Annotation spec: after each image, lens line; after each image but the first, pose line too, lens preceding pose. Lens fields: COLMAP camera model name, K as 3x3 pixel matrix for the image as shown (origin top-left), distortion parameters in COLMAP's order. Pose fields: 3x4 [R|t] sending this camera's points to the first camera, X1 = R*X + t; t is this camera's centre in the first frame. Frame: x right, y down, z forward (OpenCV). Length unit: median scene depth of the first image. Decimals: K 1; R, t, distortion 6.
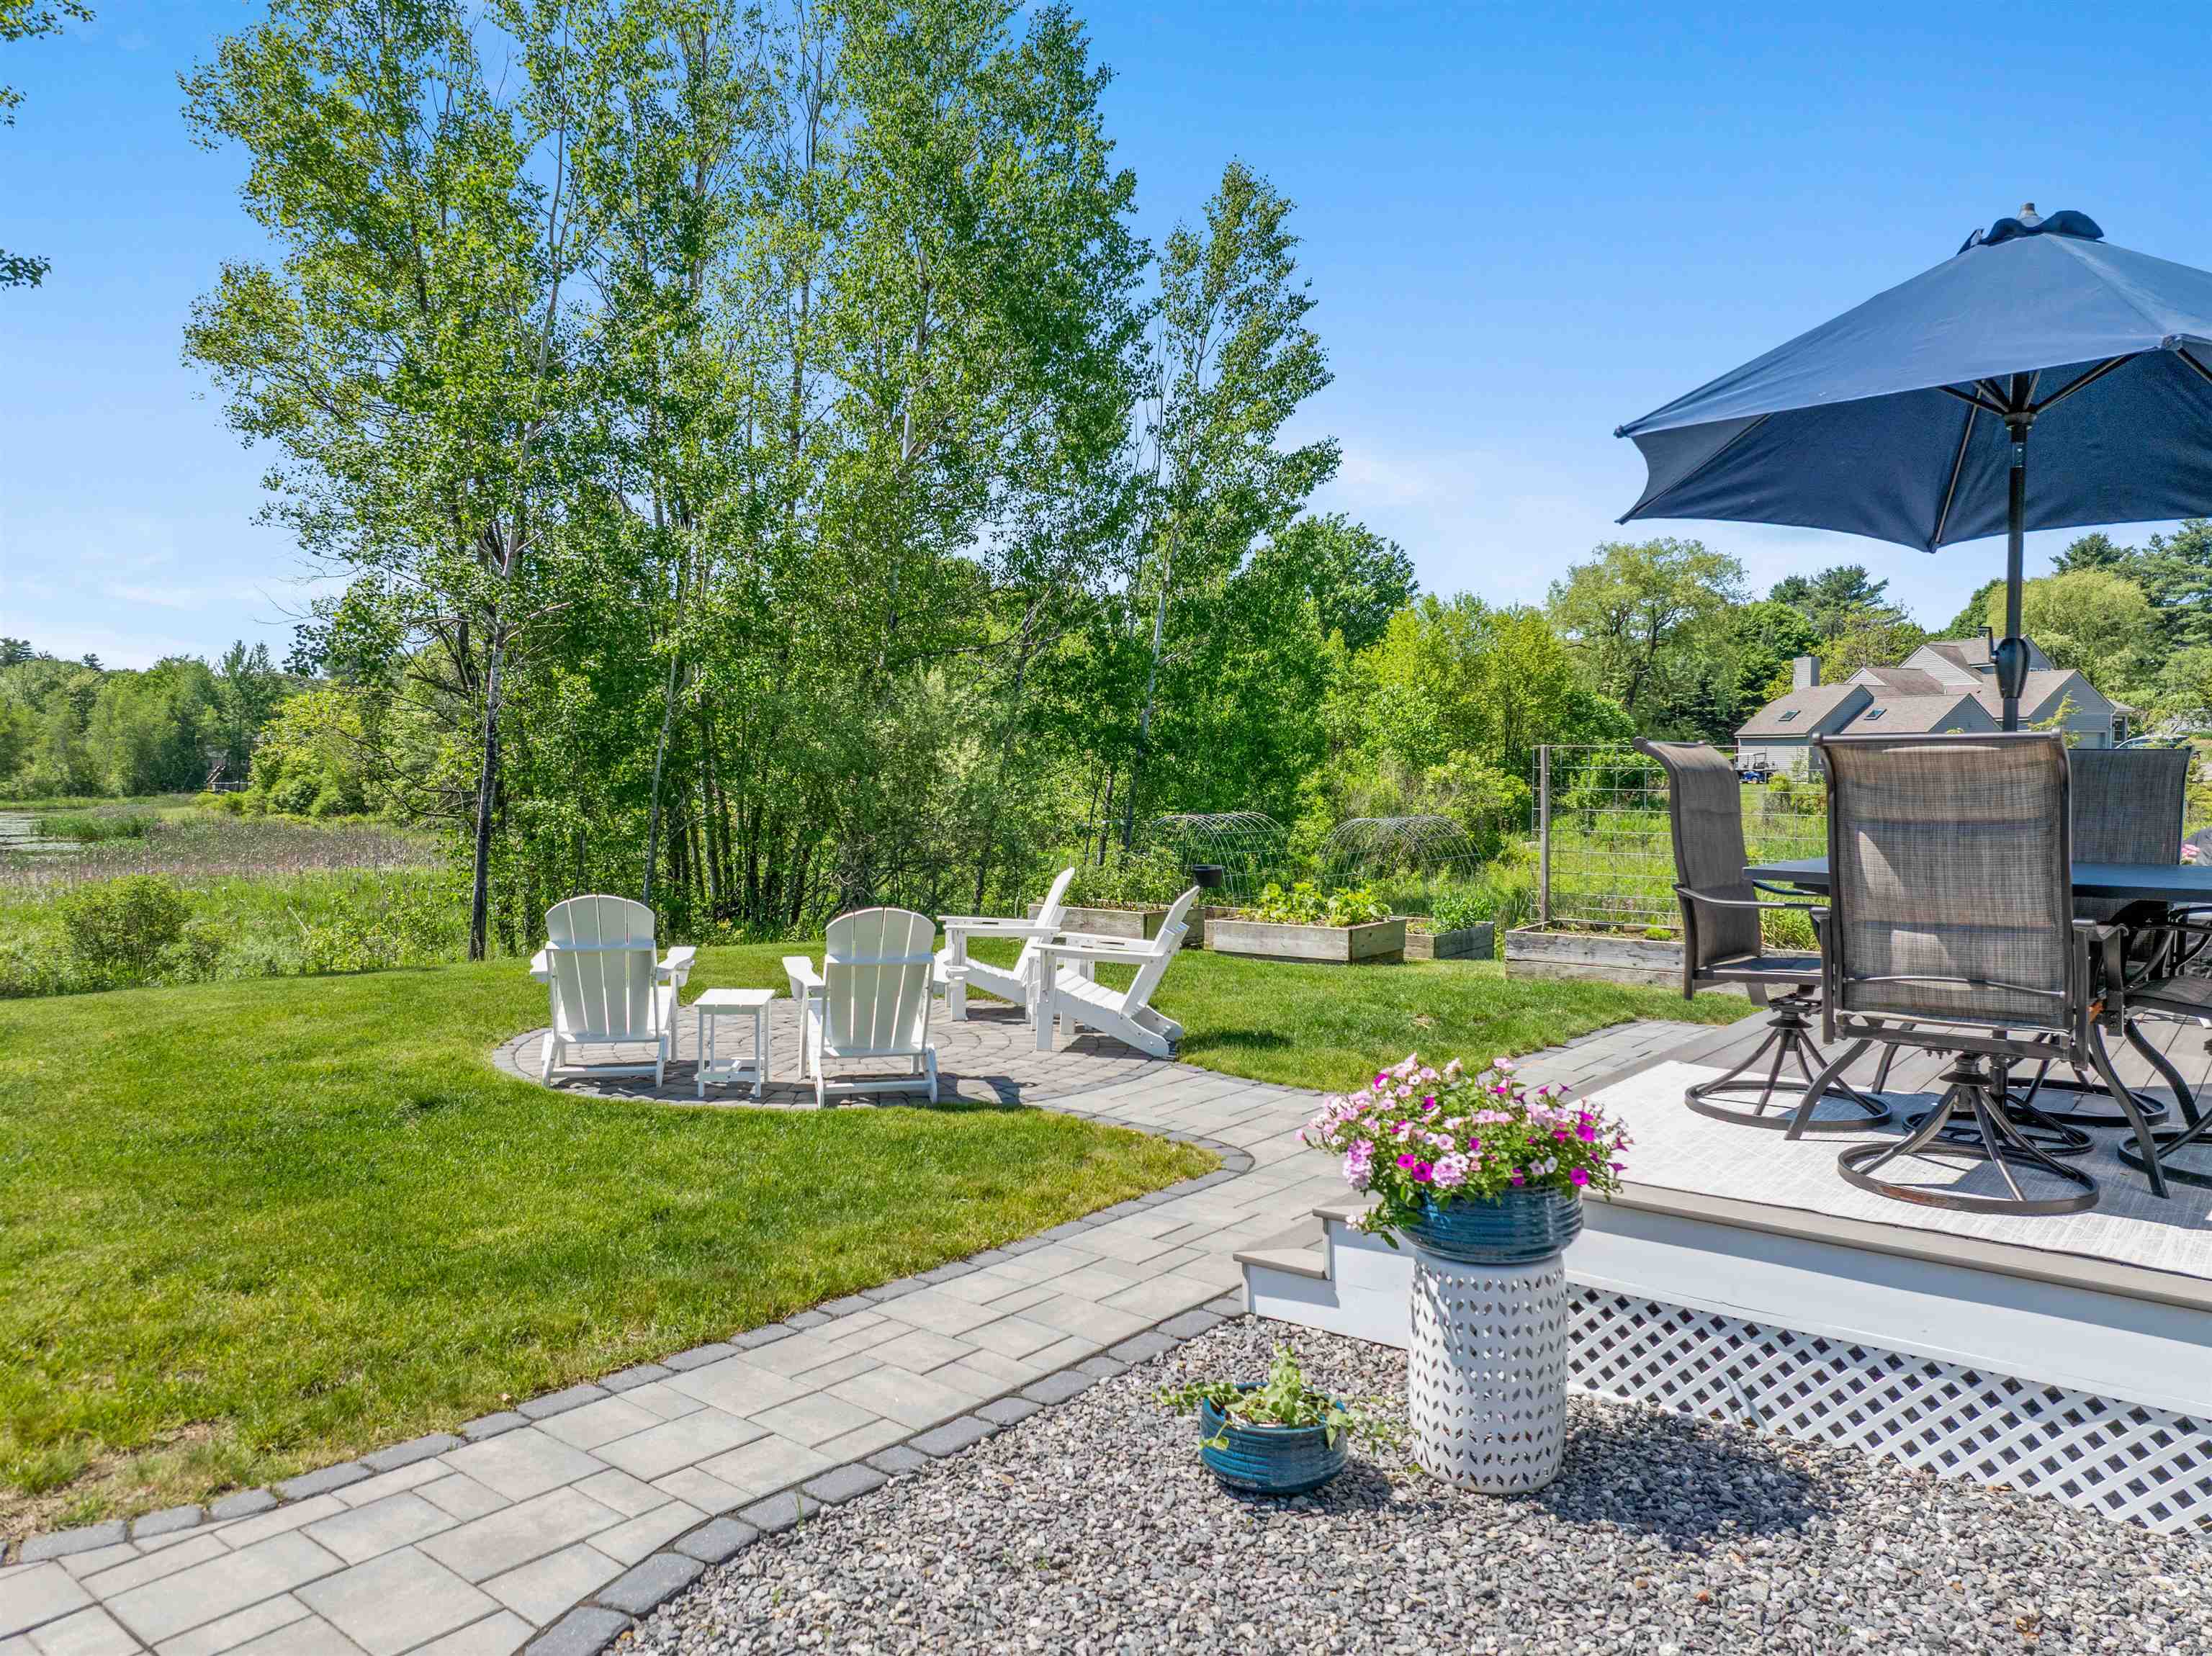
lens RADIAL K [[1550.2, 0, 1111.3], [0, 1550.2, 830.3], [0, 0, 1]] dist [-0.030759, -0.002497]
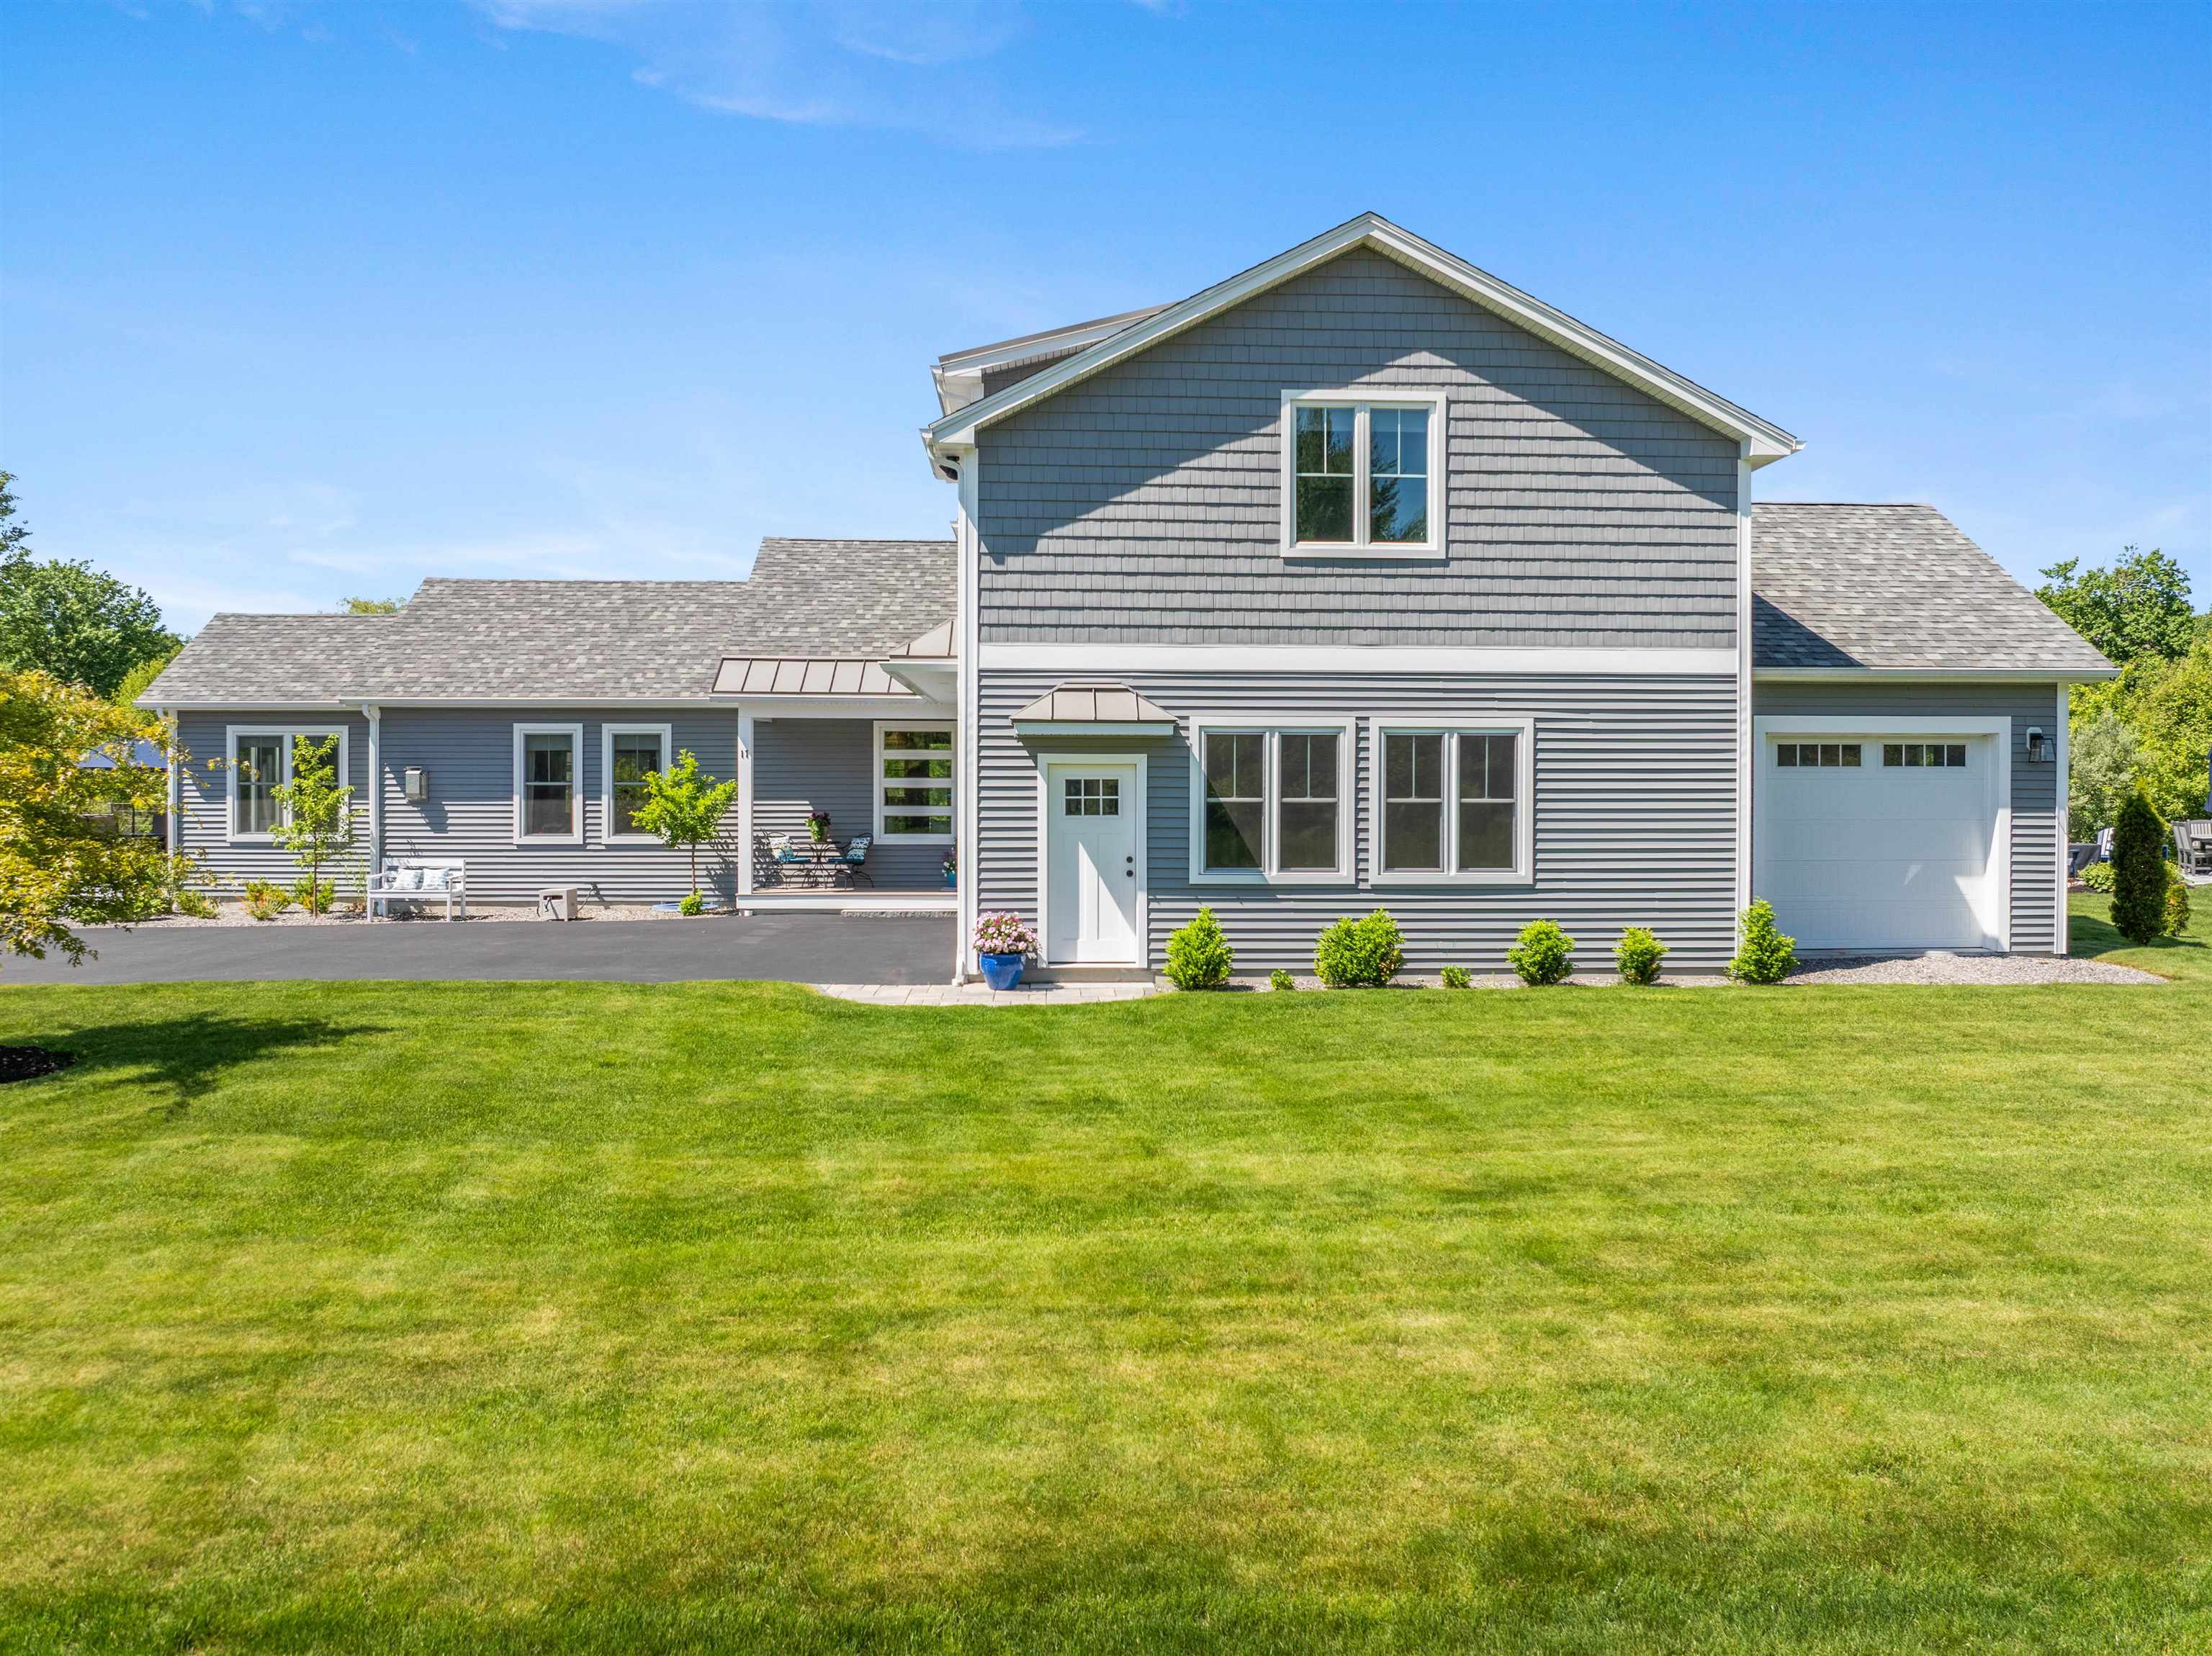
lens RADIAL K [[1550.2, 0, 1111.3], [0, 1550.2, 830.3], [0, 0, 1]] dist [-0.030759, -0.002497]
pose [[0.749451, -0.016888, 0.661845, -0.112930], [0.023354, 0.999727, -0.000936, 0.023765], [-0.661648, 0.016158, 0.749640, -1.281241]]
